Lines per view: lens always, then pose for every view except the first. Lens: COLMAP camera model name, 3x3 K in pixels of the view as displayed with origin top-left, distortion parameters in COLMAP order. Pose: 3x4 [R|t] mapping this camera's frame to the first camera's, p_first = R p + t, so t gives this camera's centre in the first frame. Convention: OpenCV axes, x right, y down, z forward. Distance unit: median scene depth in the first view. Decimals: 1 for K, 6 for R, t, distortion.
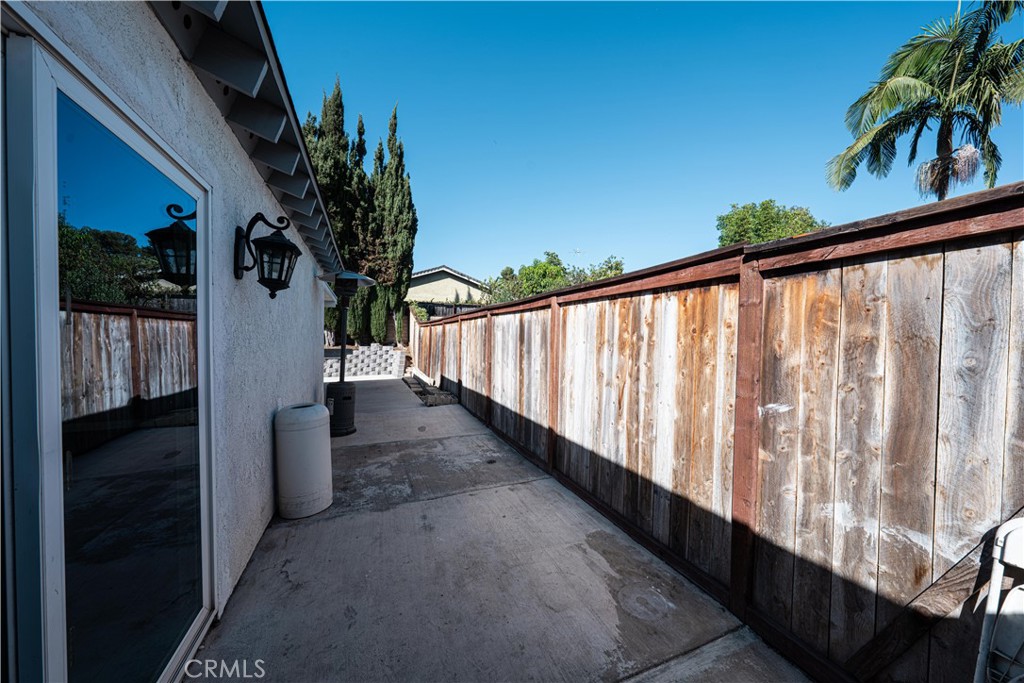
lens RADIAL K [[348.7, 0, 514.3], [0, 348.7, 340.8], [0, 0, 1]] dist [-0.003117, 0.000208]
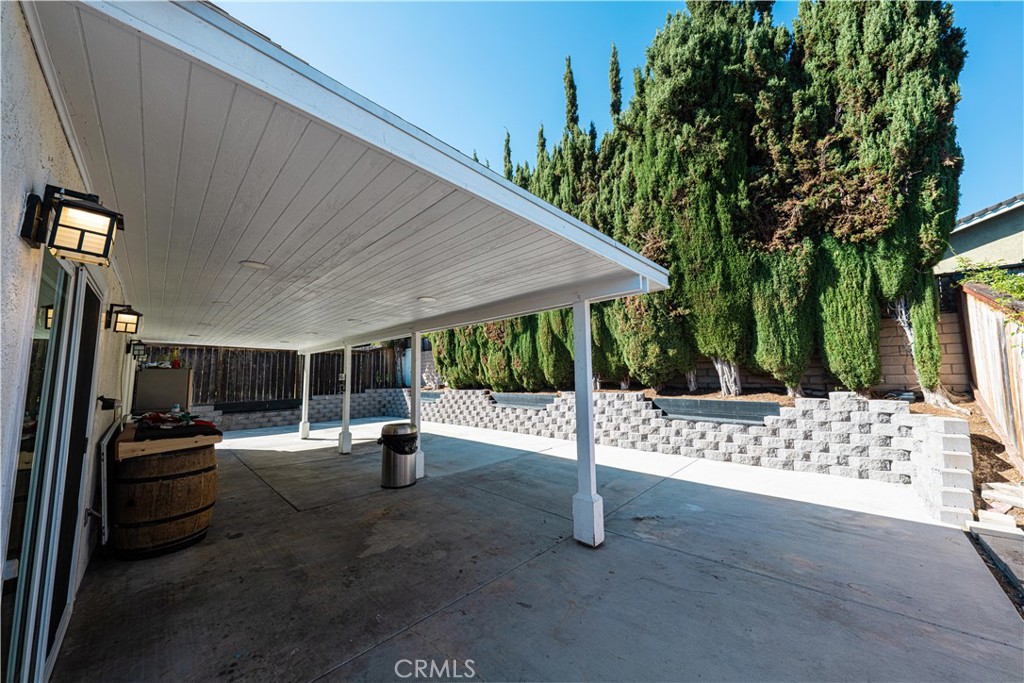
lens RADIAL K [[348.7, 0, 514.3], [0, 348.7, 340.8], [0, 0, 1]] dist [-0.003117, 0.000208]
pose [[0.382943, -0.100443, -0.918295, -0.174842], [0.005249, 0.994292, -0.106567, -0.010098], [0.923757, 0.035989, 0.381284, 0.505625]]
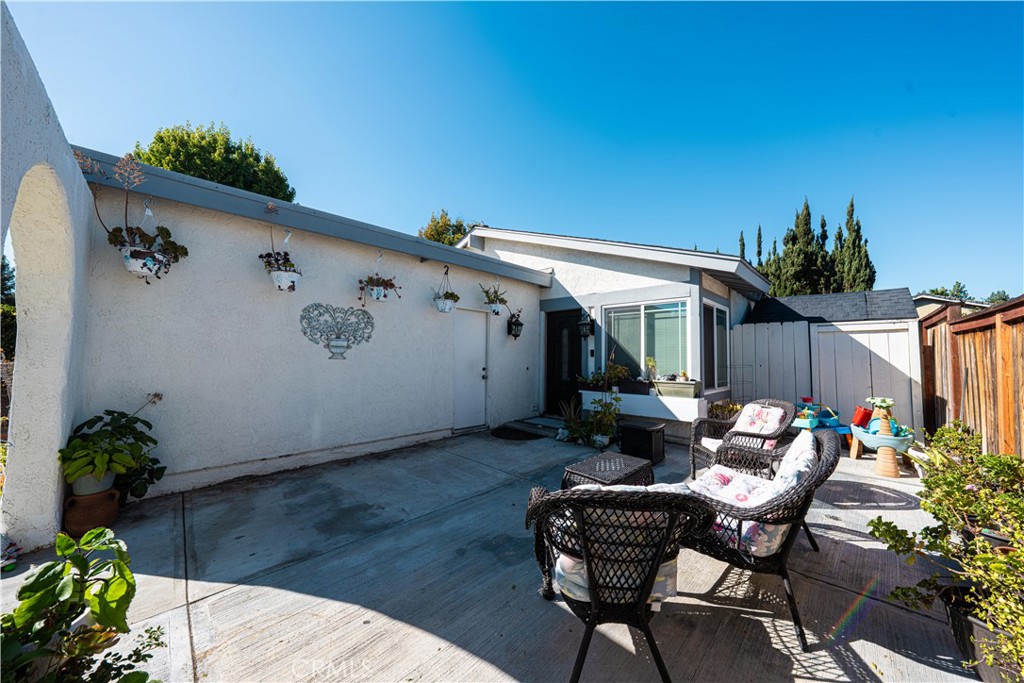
lens RADIAL K [[348.7, 0, 514.3], [0, 348.7, 340.8], [0, 0, 1]] dist [-0.003117, 0.000208]
pose [[0.394271, -0.032040, -0.918436, 0.429821], [-0.017766, 0.998940, -0.042476, 0.004102], [0.918823, 0.033064, 0.393283, -0.872341]]
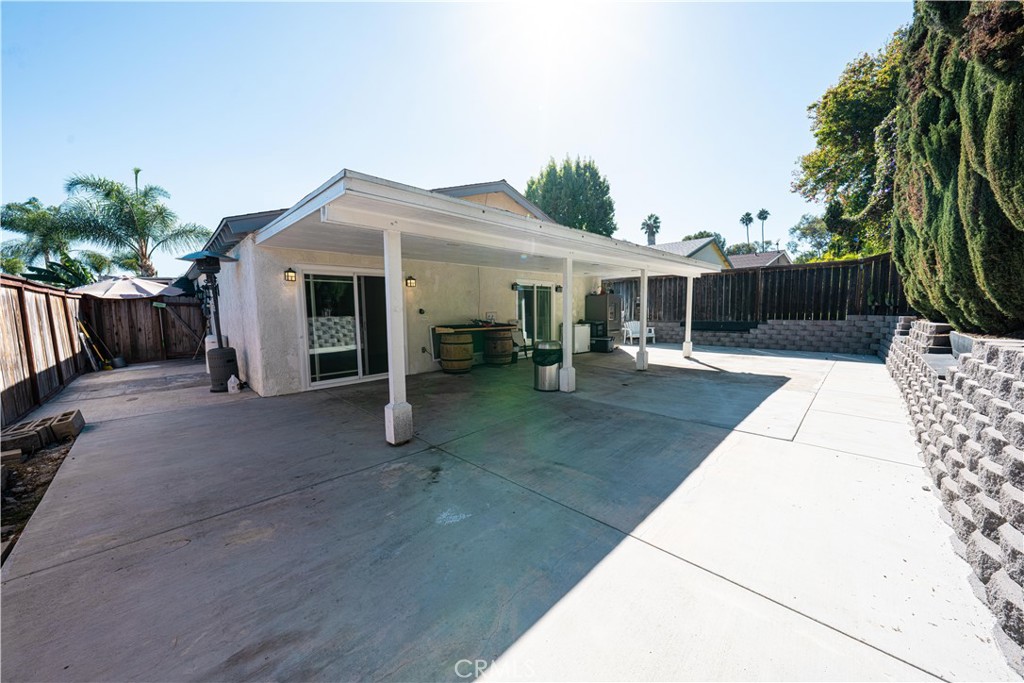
lens RADIAL K [[348.7, 0, 514.3], [0, 348.7, 340.8], [0, 0, 1]] dist [-0.003117, 0.000208]
pose [[-0.923700, 0.047184, -0.380199, -0.496859], [0.006391, 0.994147, 0.107850, -0.010302], [0.383063, 0.097191, -0.918595, 1.219272]]
